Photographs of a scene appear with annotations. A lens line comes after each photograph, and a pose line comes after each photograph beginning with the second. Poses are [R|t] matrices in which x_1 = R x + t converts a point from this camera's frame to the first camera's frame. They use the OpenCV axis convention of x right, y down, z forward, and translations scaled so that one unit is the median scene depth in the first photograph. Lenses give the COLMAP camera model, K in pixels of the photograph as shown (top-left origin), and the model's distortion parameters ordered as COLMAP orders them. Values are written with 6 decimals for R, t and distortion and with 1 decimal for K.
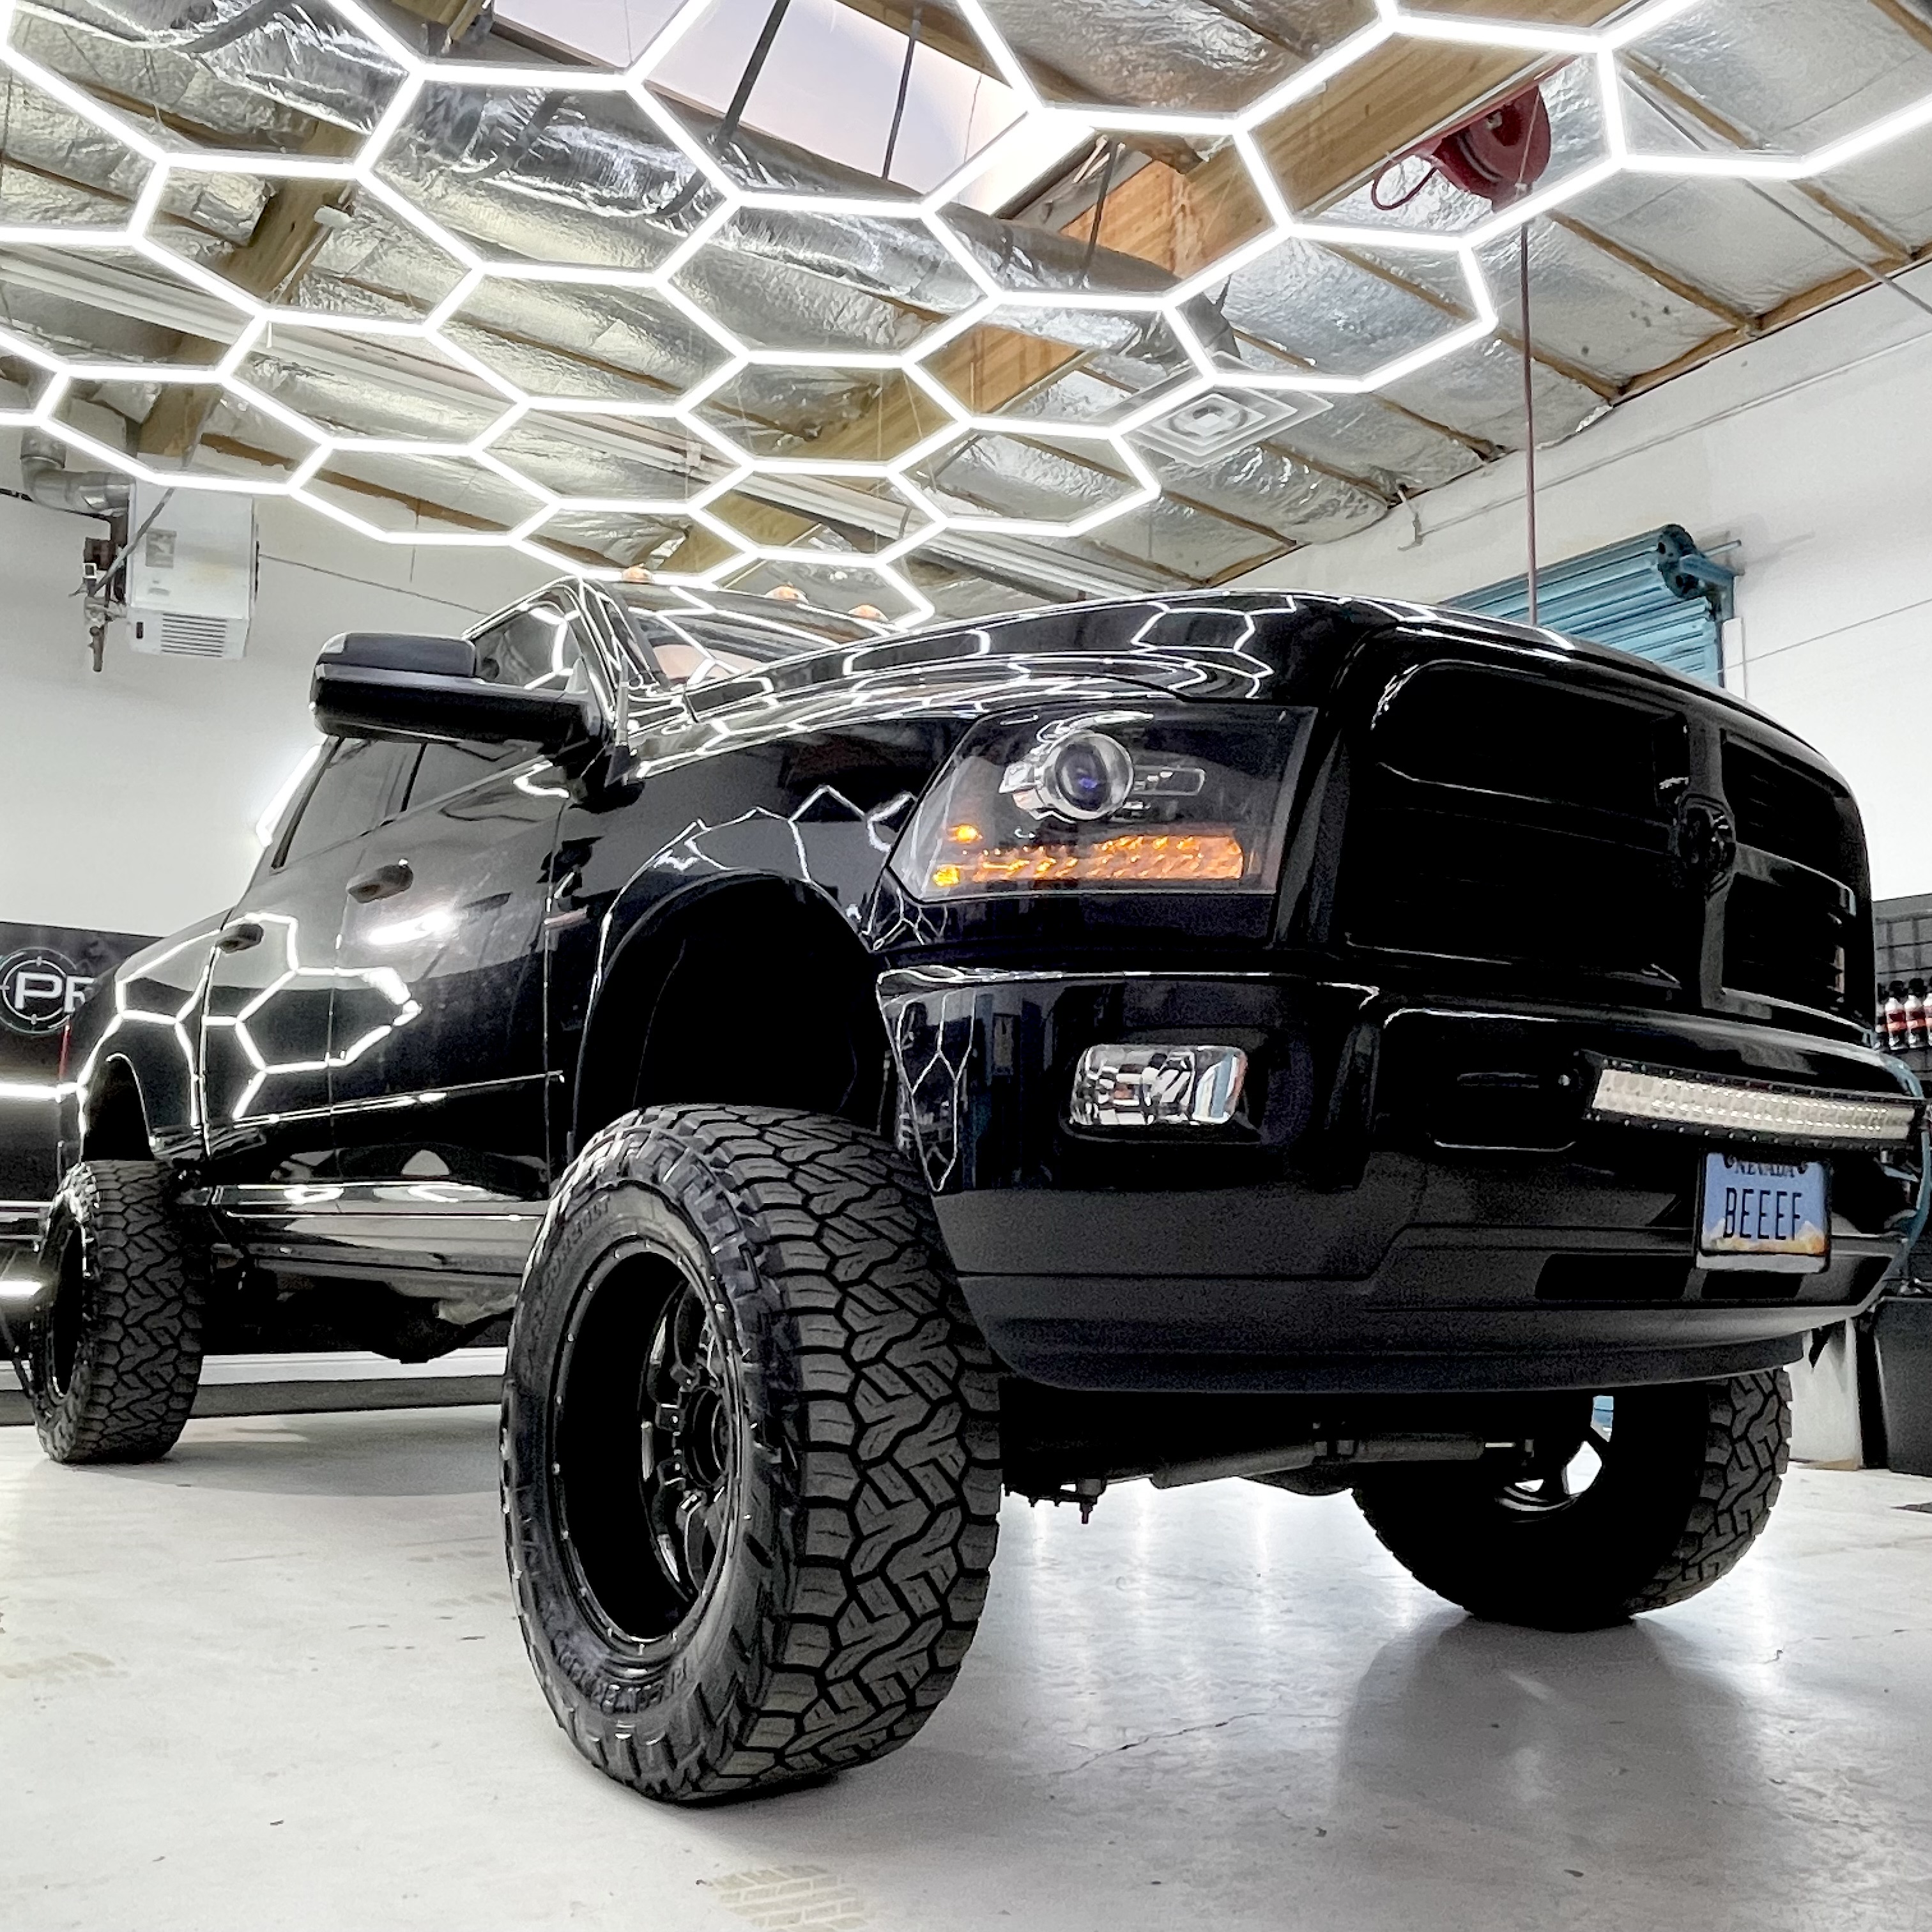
lens RADIAL K [[1783.1, 0, 966.0], [0, 1783.1, 966.0], [0, 0, 1]] dist [-0.001110, -0.005069]
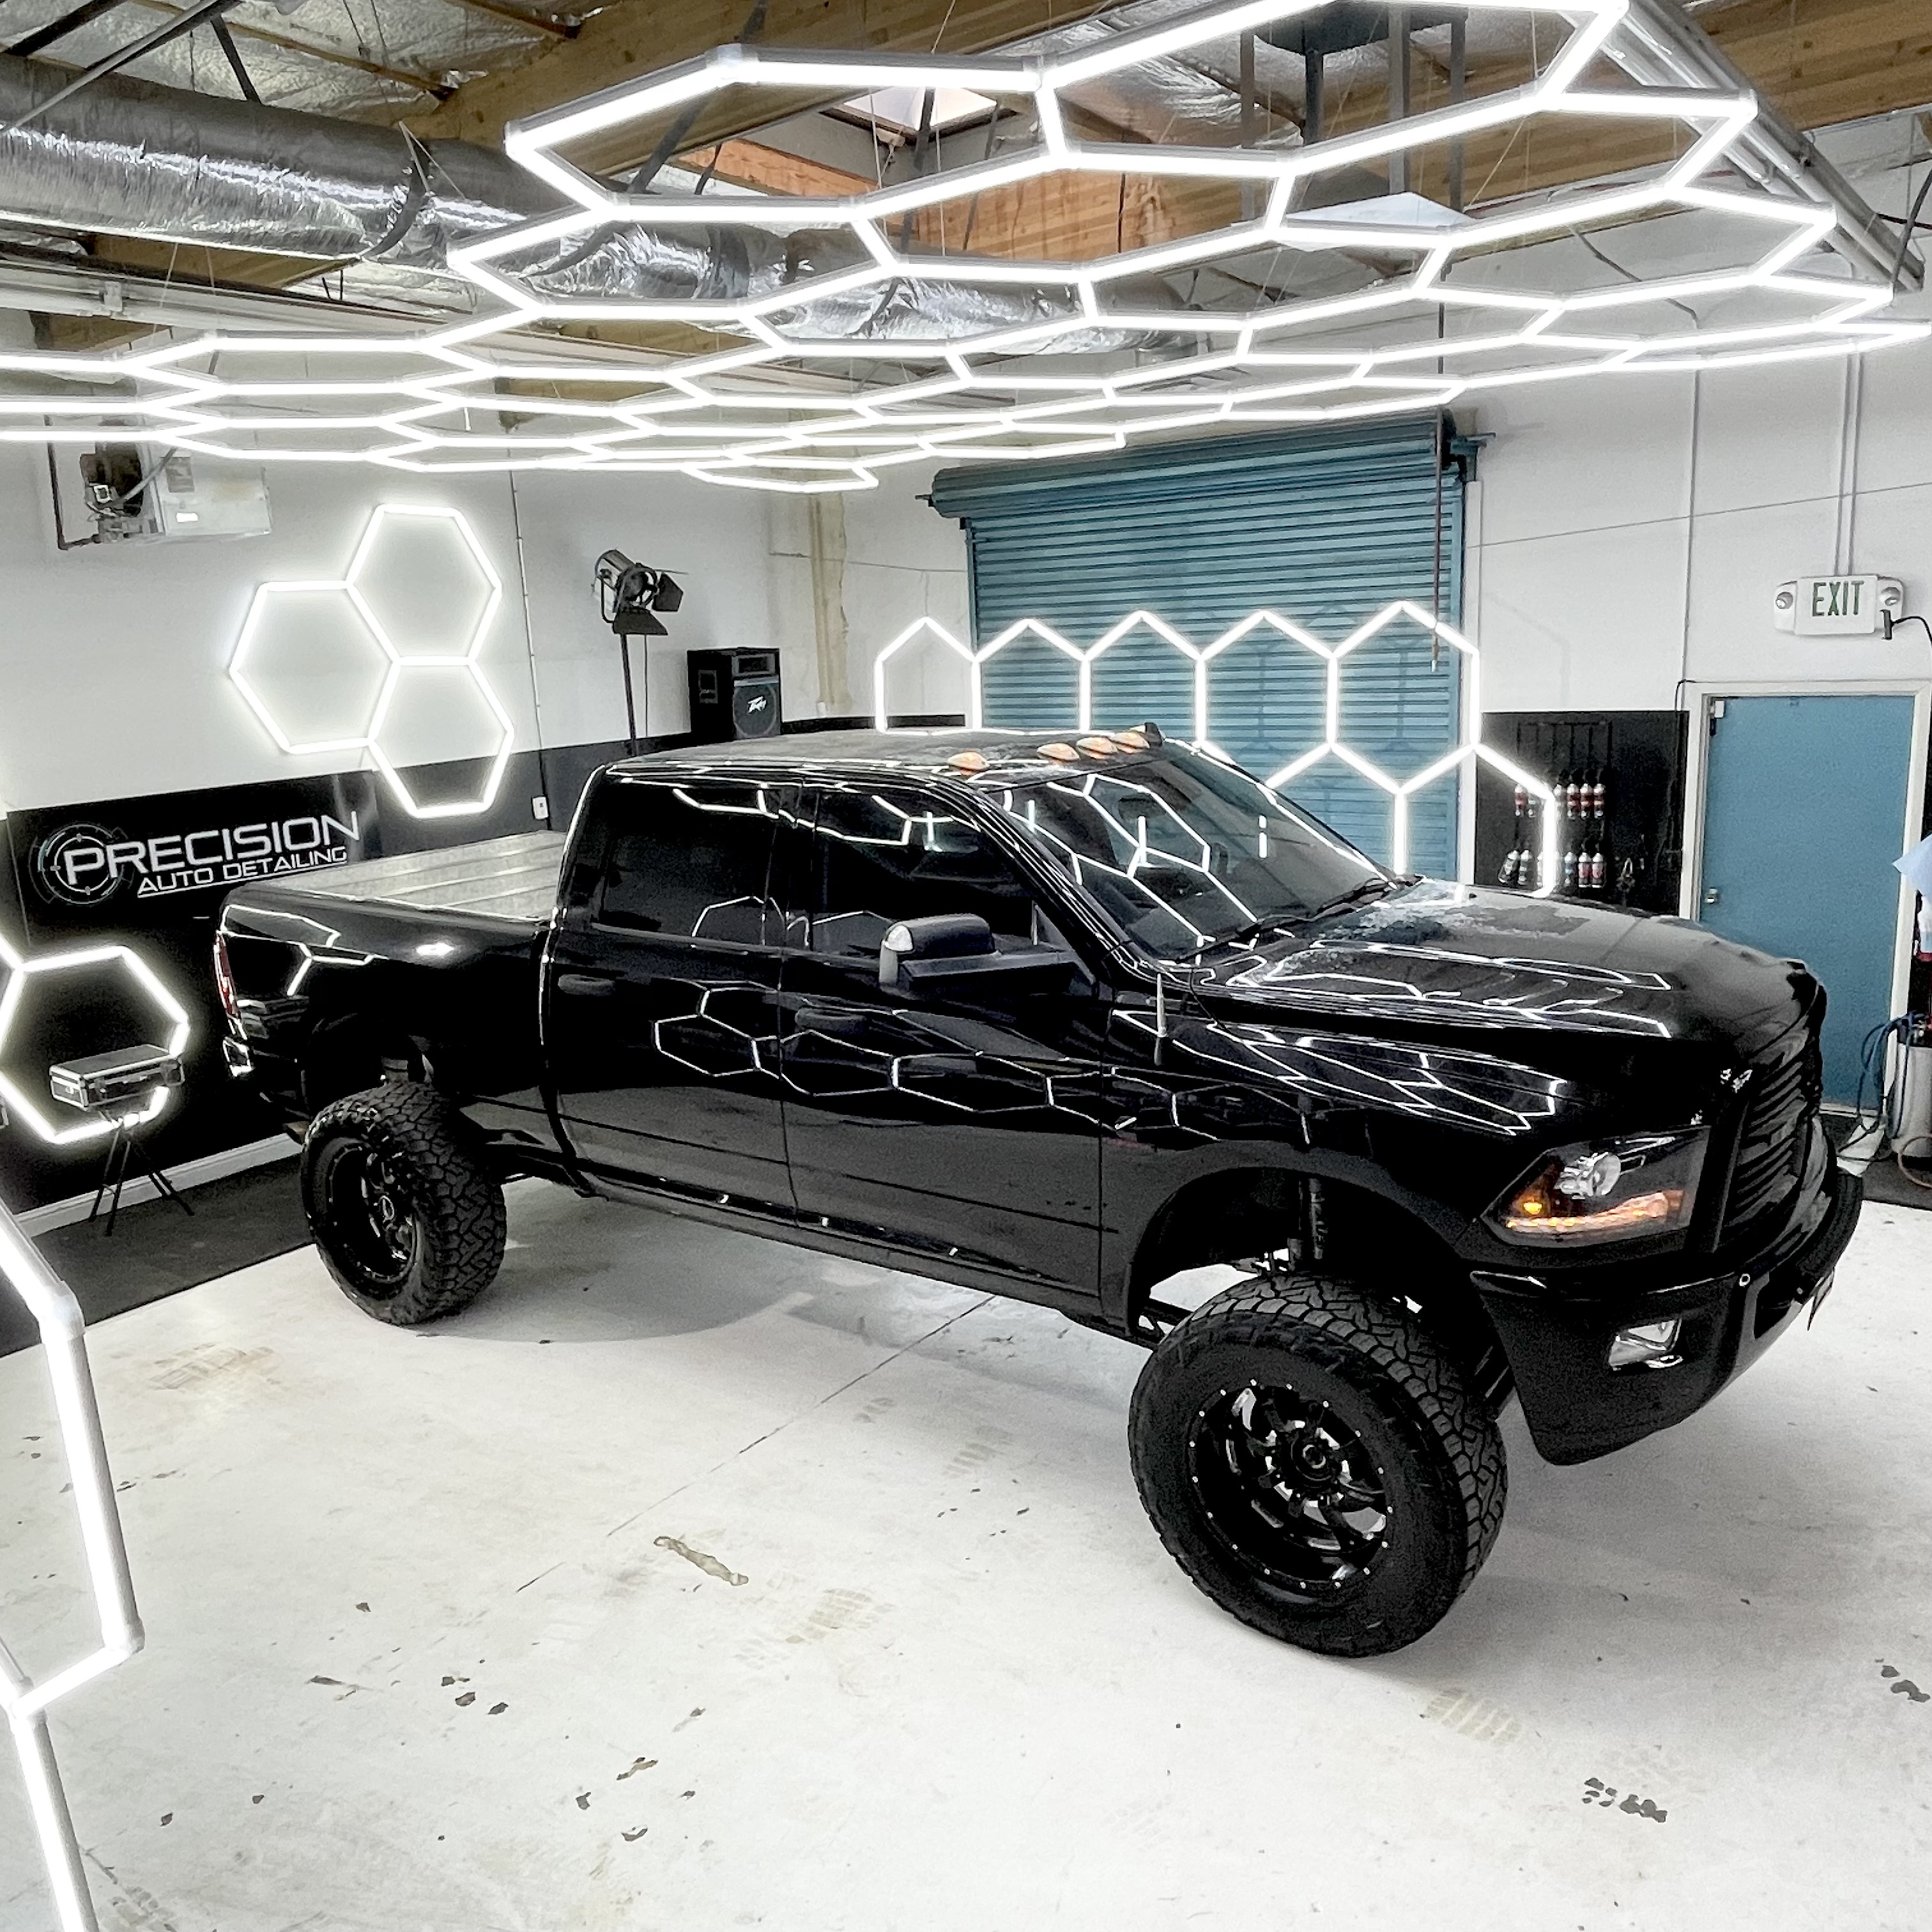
lens RADIAL K [[1576.5, 0, 966.0], [0, 1576.5, 966.0], [0, 0, 1]] dist [0.006538, -0.016498]
pose [[0.953344, -0.121121, 0.276522, -0.297297], [0.019724, 0.939018, 0.343303, -0.264923], [-0.301240, -0.321832, 0.897596, -0.056418]]
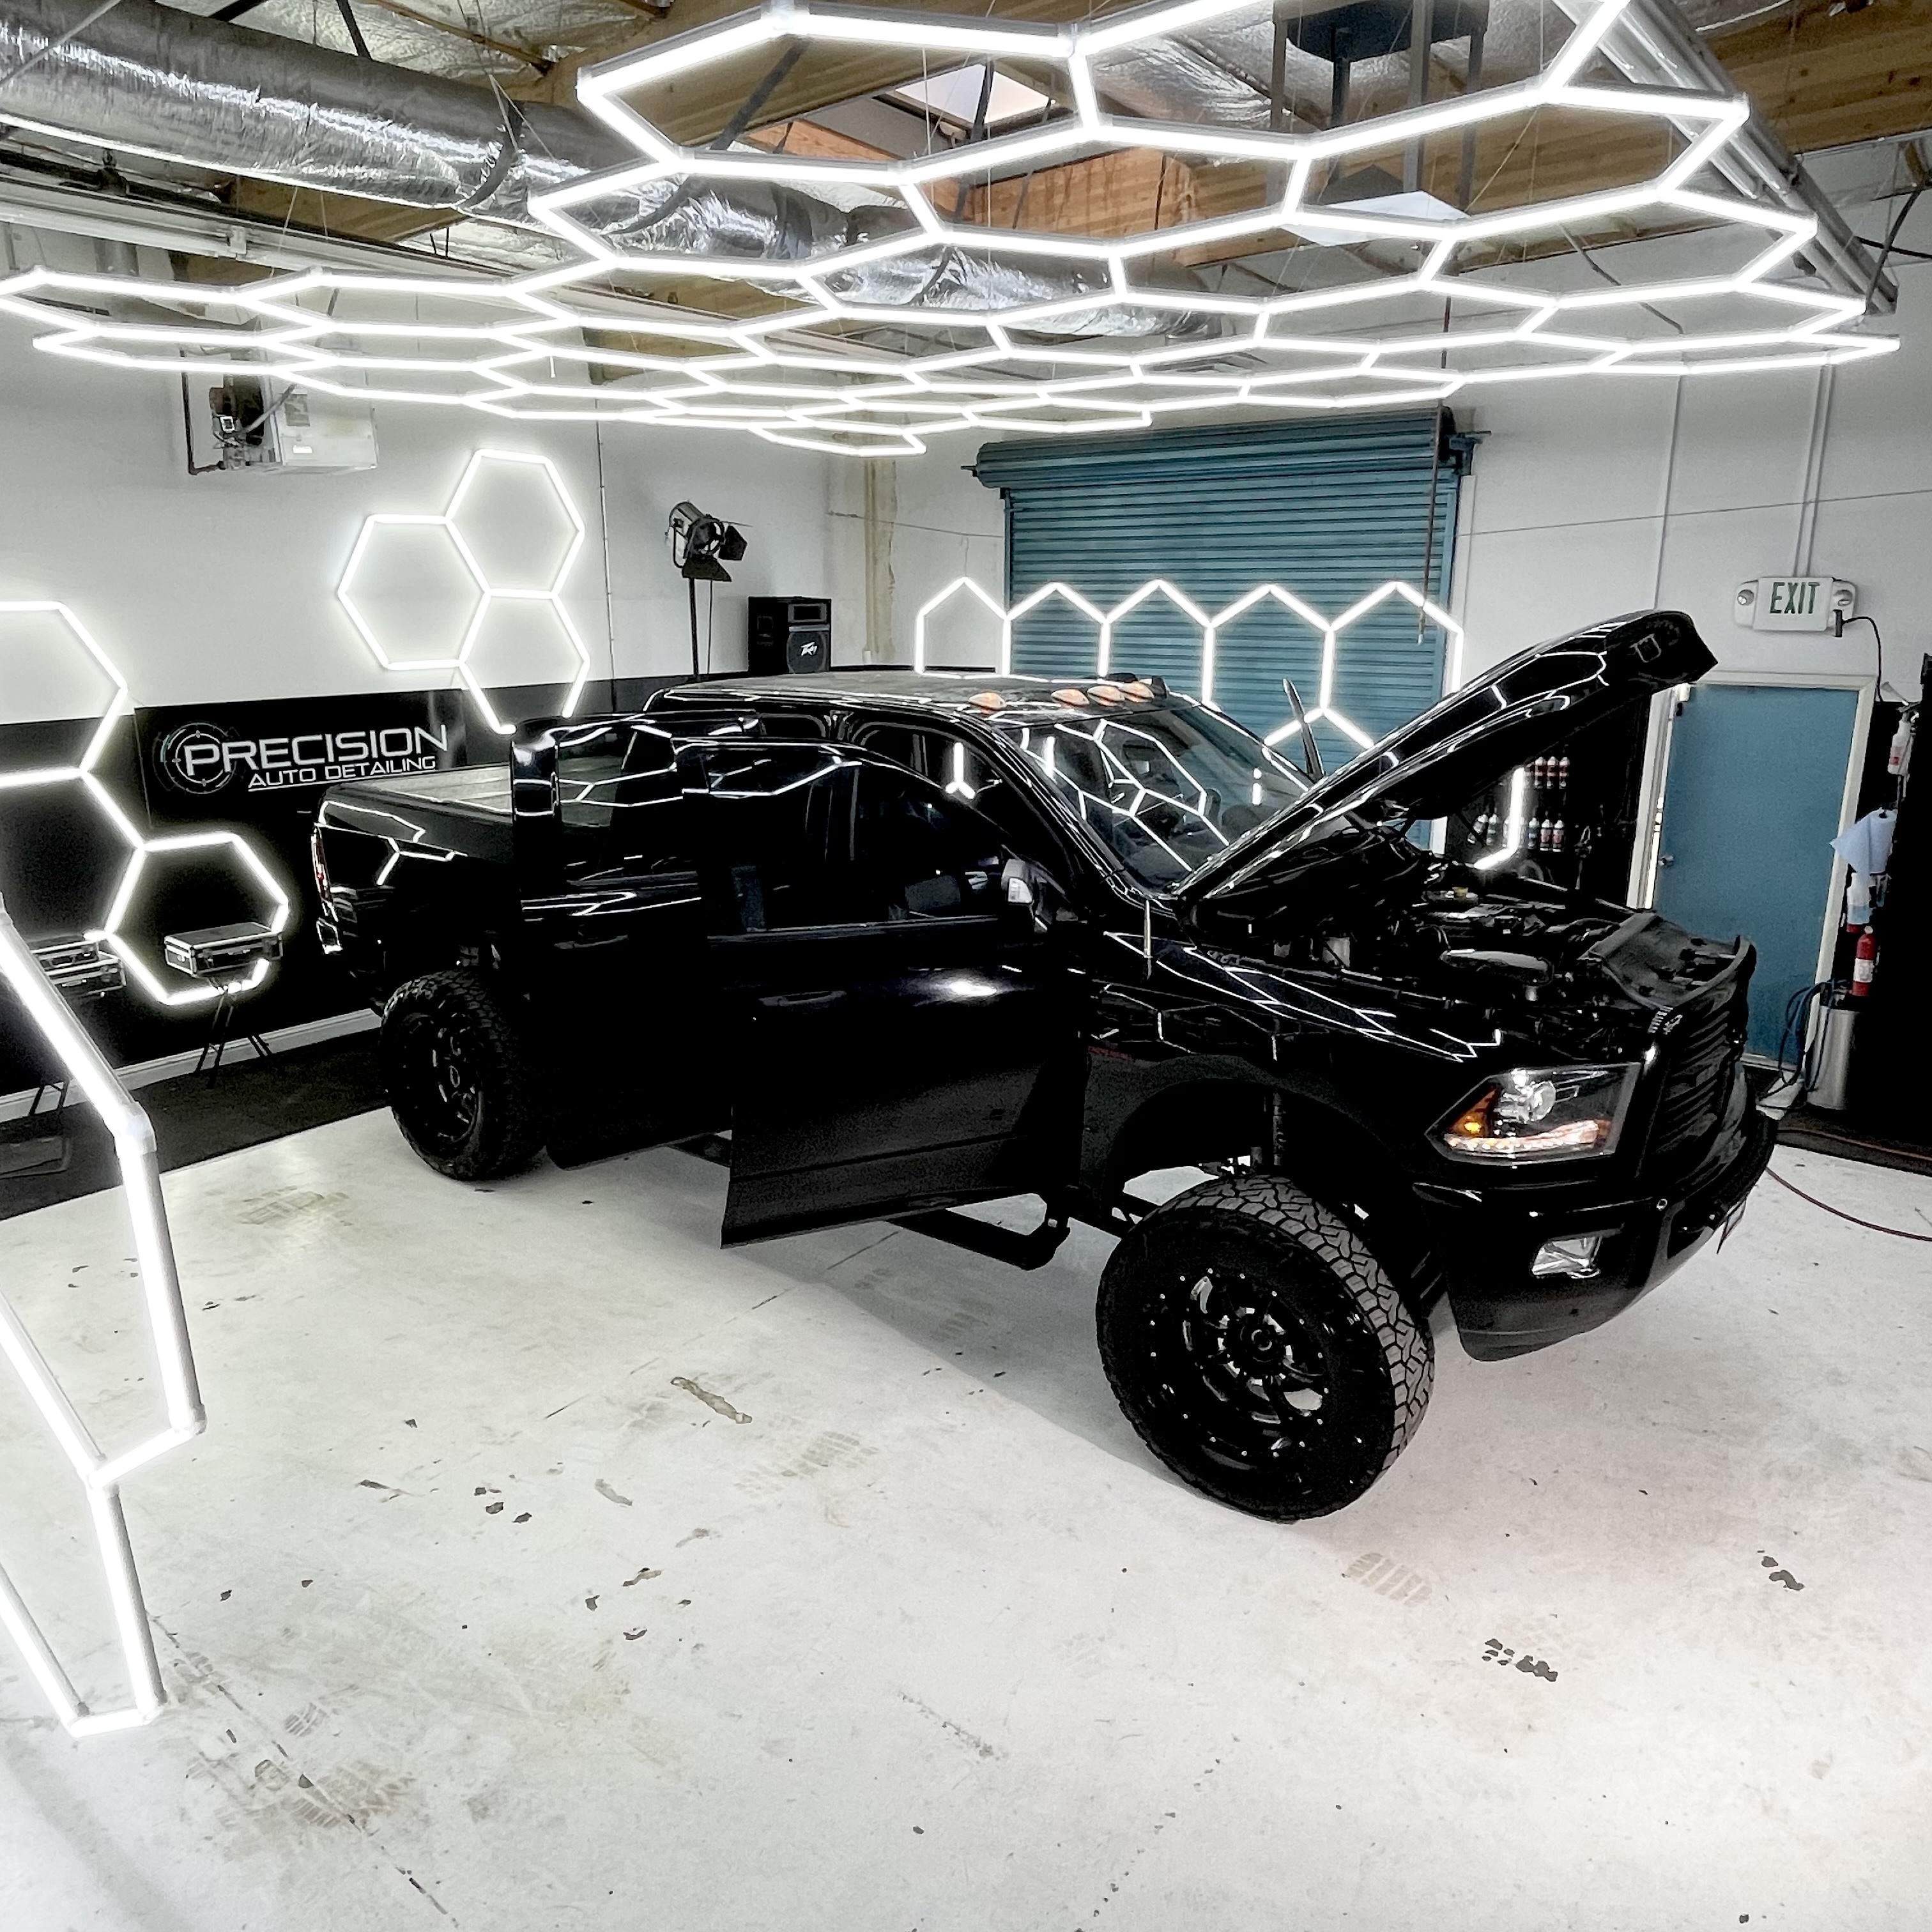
lens RADIAL K [[1406.7, 0, 960.2], [0, 1406.7, 944.6], [0, 0, 1]] dist [-0.004289, -0.001823]
pose [[0.963833, -0.078577, 0.254661, -0.290405], [-0.023435, 0.926857, 0.374683, -0.257573], [-0.265476, -0.367100, 0.891493, -0.053198]]
